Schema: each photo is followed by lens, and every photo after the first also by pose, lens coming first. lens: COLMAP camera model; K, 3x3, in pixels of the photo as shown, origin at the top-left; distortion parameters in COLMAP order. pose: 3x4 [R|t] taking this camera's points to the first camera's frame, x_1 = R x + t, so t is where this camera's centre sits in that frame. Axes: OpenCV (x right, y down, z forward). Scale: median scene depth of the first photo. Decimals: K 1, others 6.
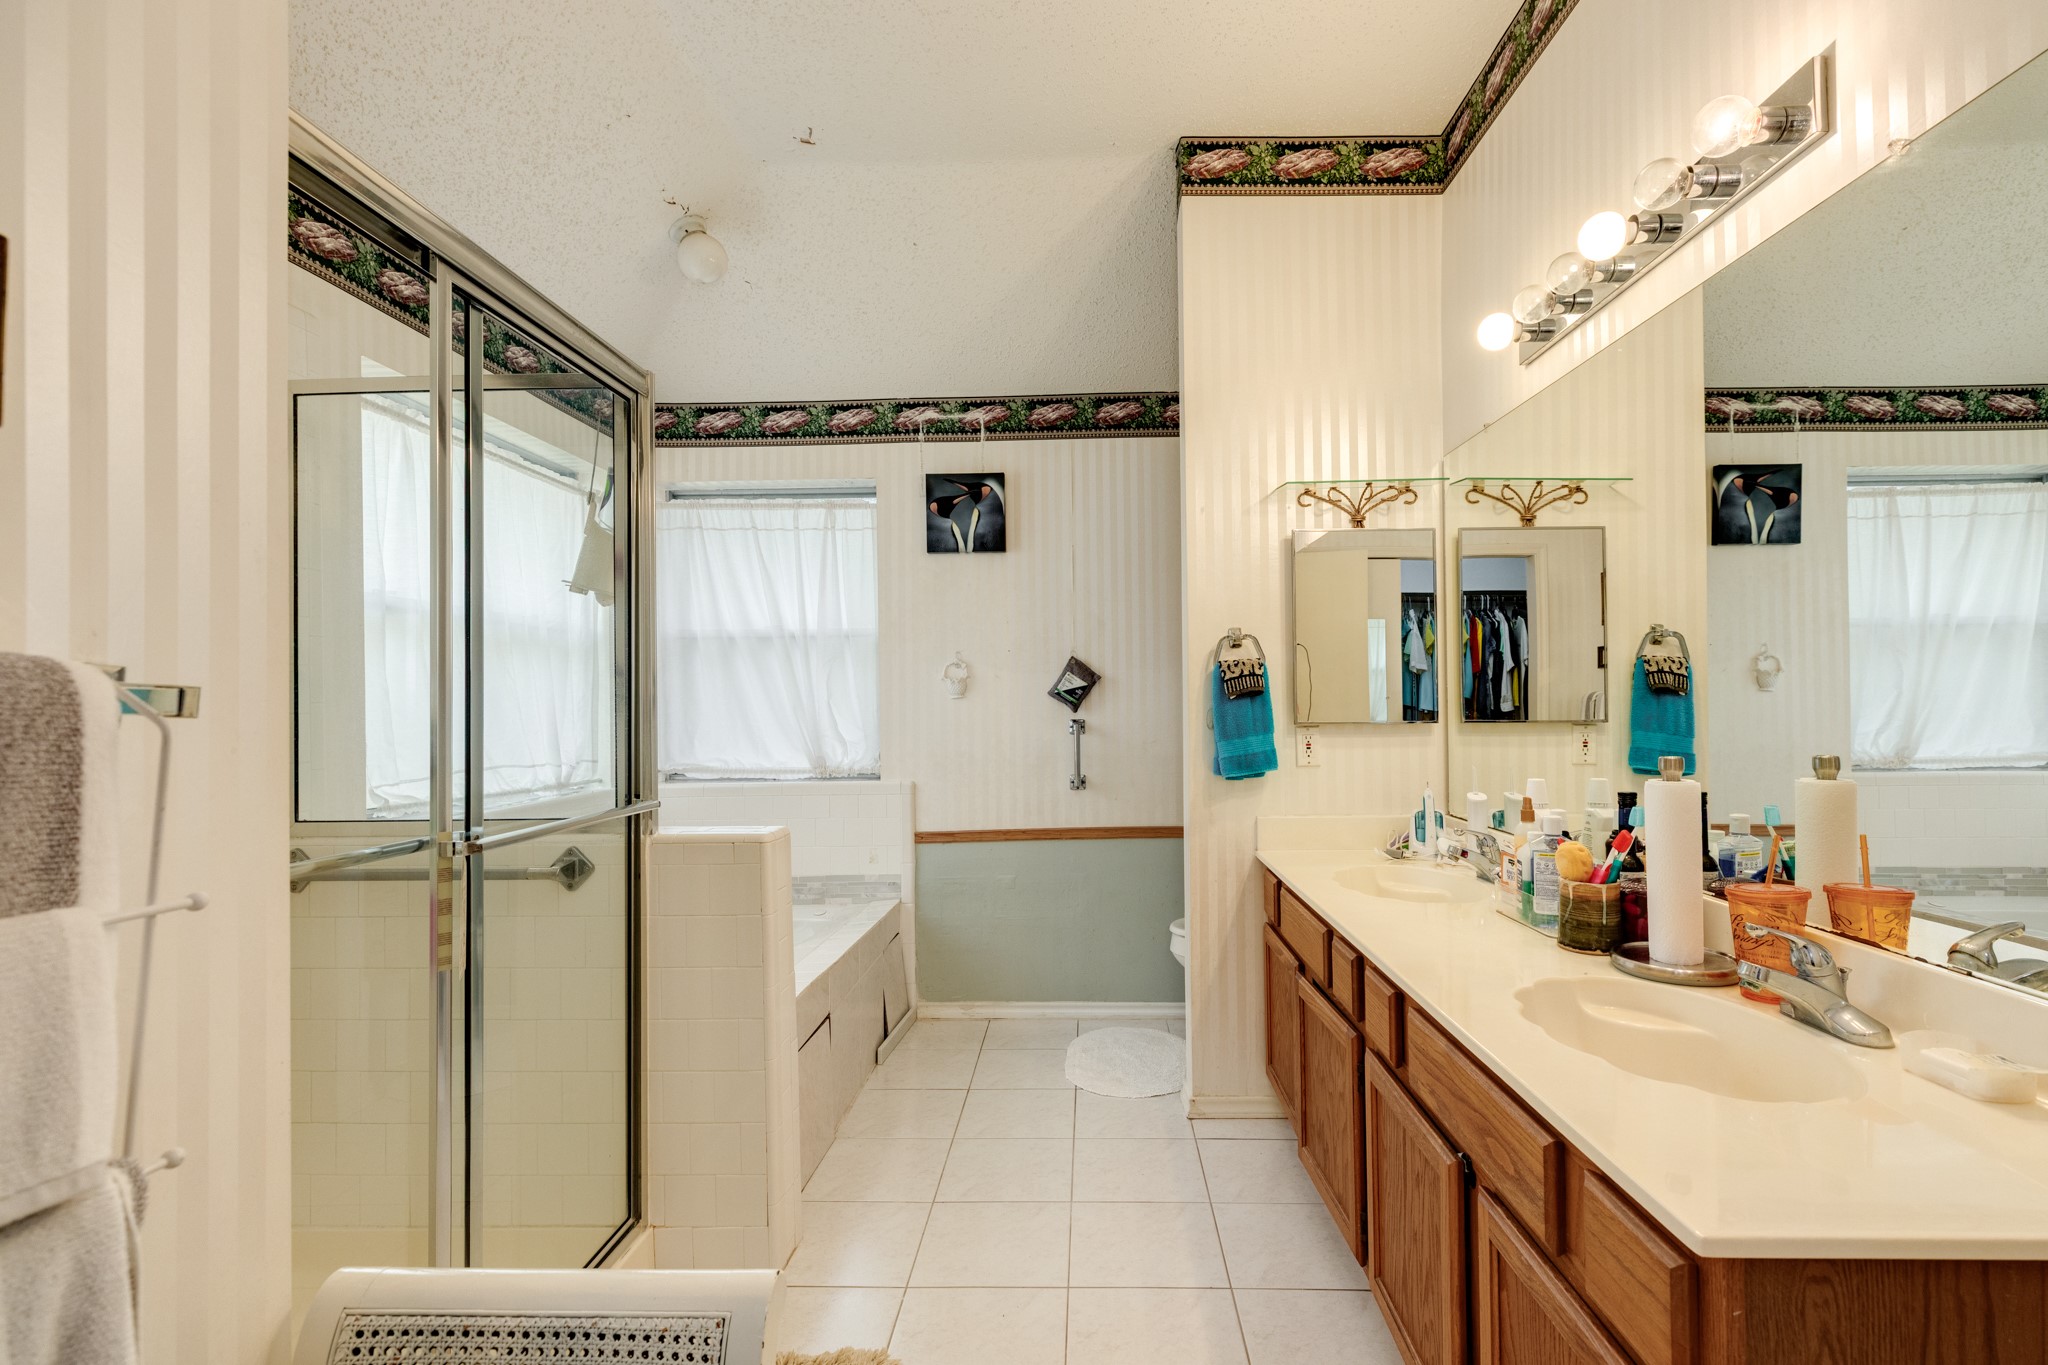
lens RADIAL K [[908.3, 0, 1087.7], [0, 908.3, 691.5], [0, 0, 1]] dist [0.003506, -0.000014]
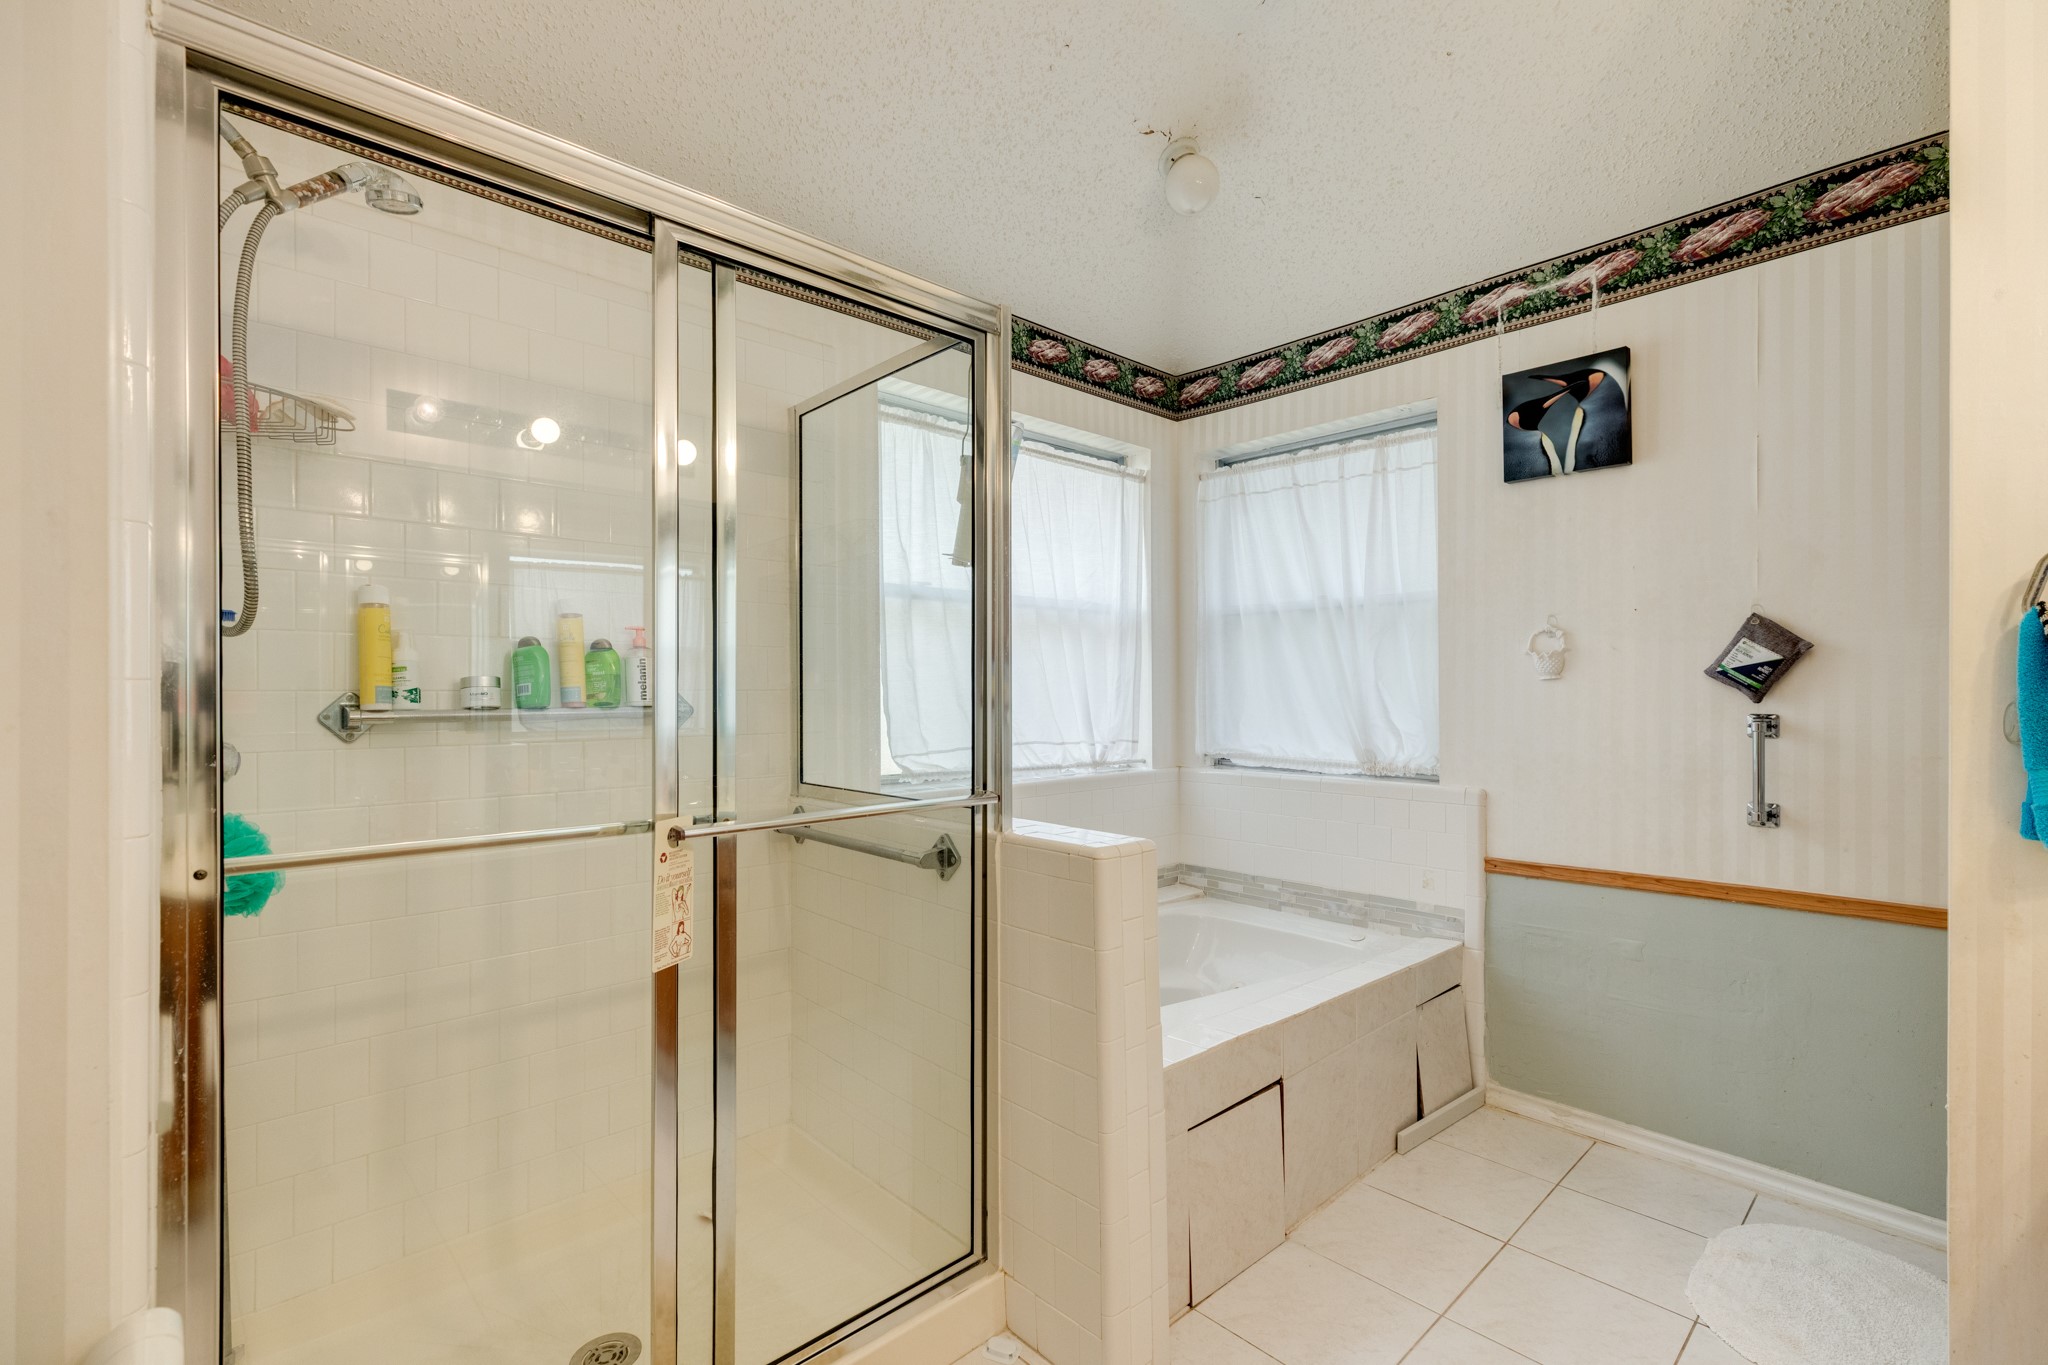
lens RADIAL K [[908.3, 0, 1023.9], [0, 908.3, 689.7], [0, 0, 1]] dist [0.003506, -0.000014]
pose [[0.695654, 0.010630, -0.718298, 0.084453], [0.002065, 0.999857, 0.016797, 0.002387], [0.718374, -0.013169, 0.695533, 0.202363]]
